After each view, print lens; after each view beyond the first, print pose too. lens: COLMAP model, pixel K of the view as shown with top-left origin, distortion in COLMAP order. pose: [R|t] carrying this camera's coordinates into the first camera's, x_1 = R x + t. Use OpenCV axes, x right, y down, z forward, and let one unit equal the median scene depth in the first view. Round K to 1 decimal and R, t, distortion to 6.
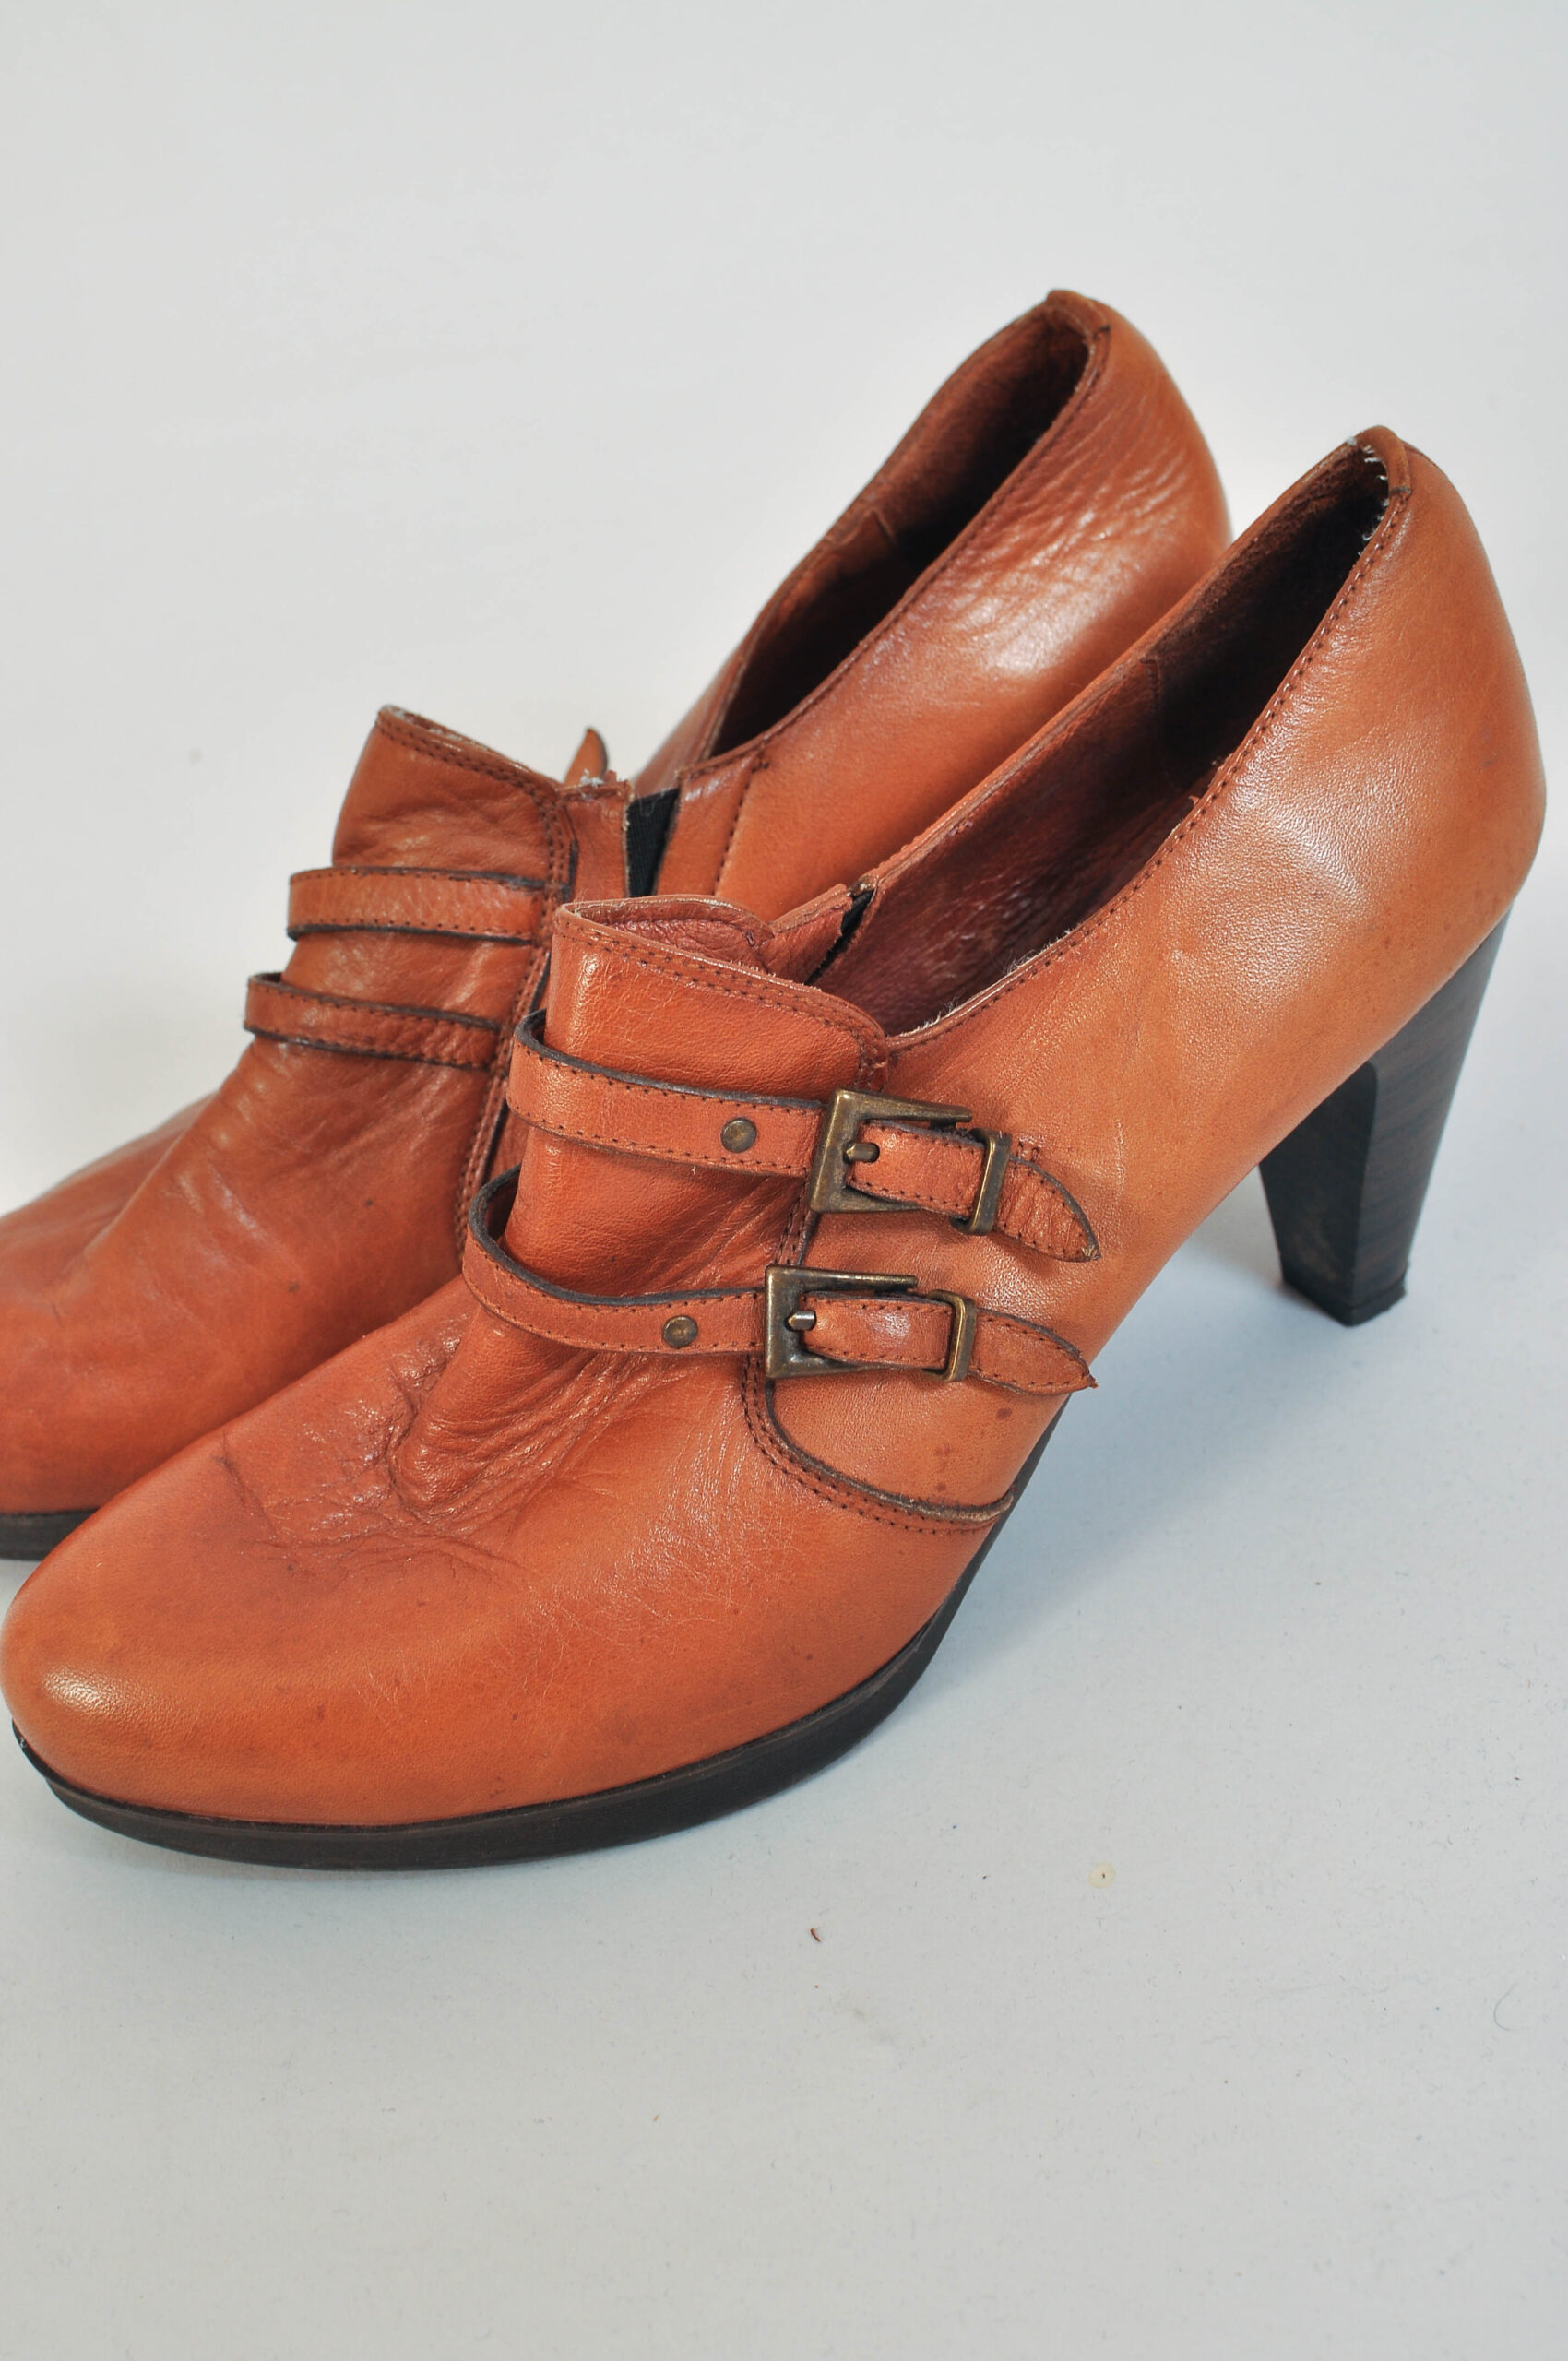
lens RADIAL K [[3671.7, 0, 784.0], [0, 3671.7, 1180.5], [0, 0, 1]] dist [-0.172715, -0.002261]
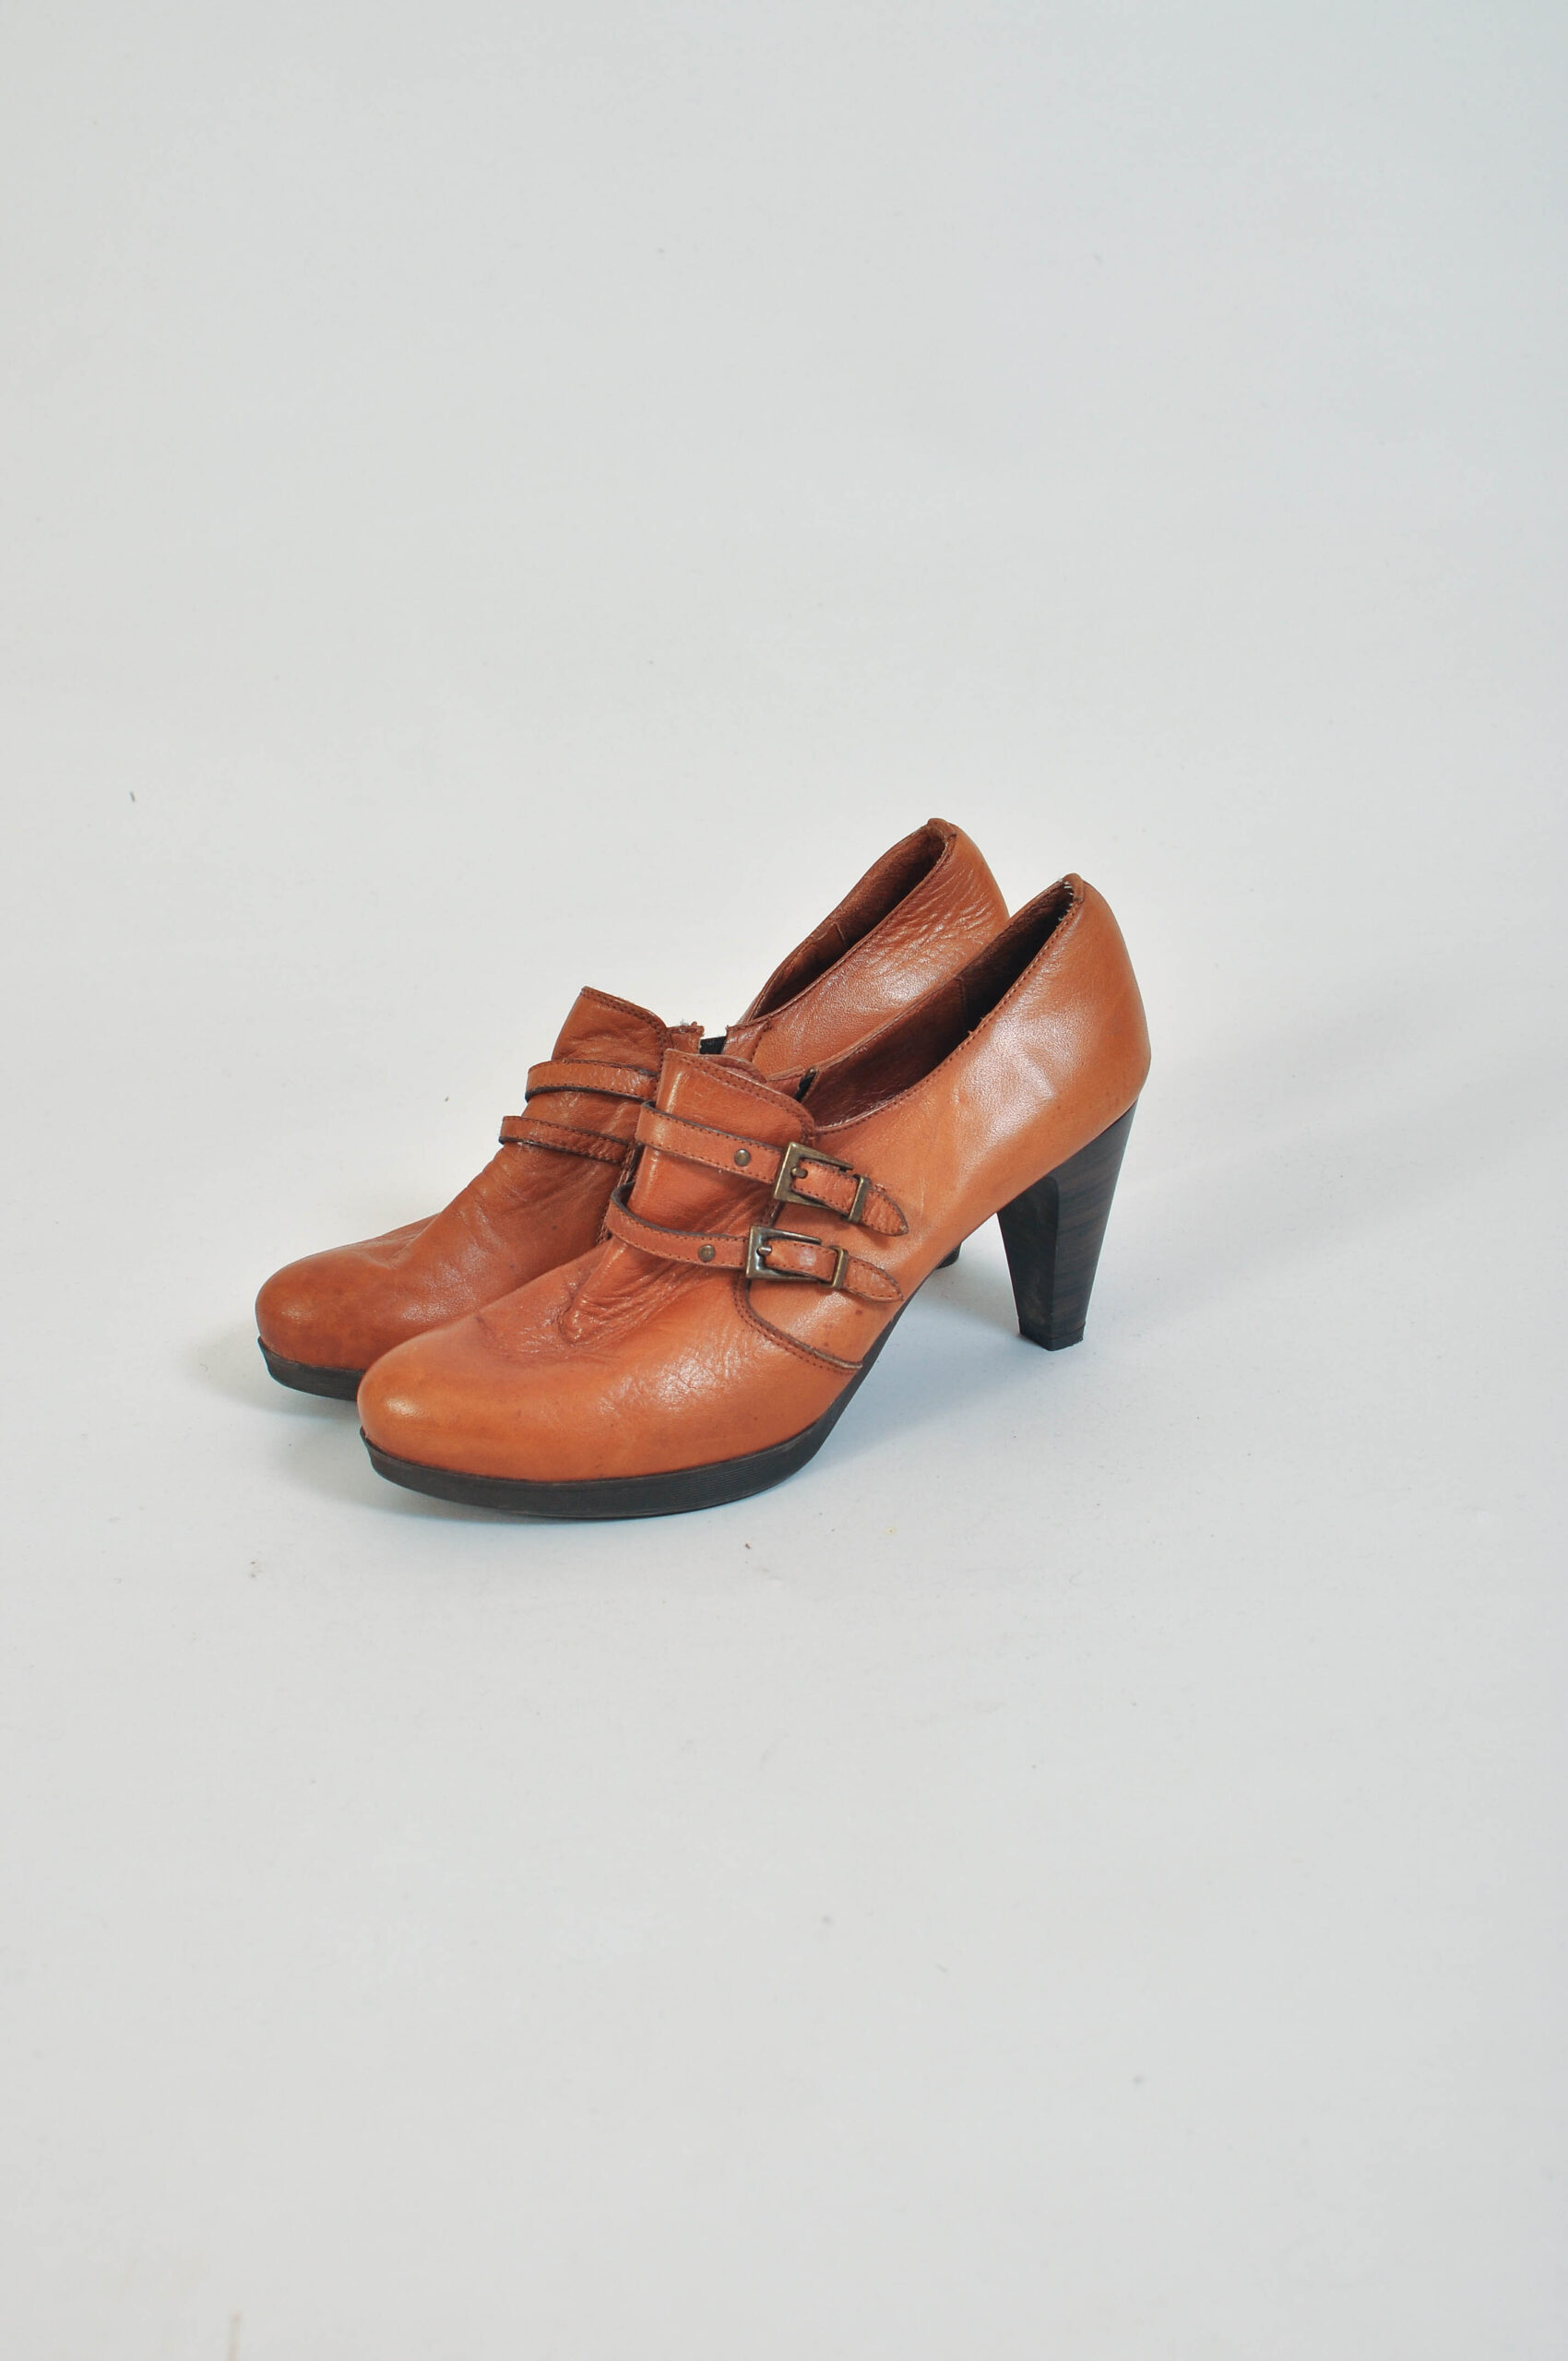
lens RADIAL K [[3671.7, 0, 784.0], [0, 3671.7, 1180.5], [0, 0, 1]] dist [-0.172715, -0.002261]
pose [[0.996934, 0.075801, -0.019402, 0.051319], [-0.078242, 0.967774, -0.239358, 0.482207], [0.000633, 0.240143, 0.970737, -1.011325]]
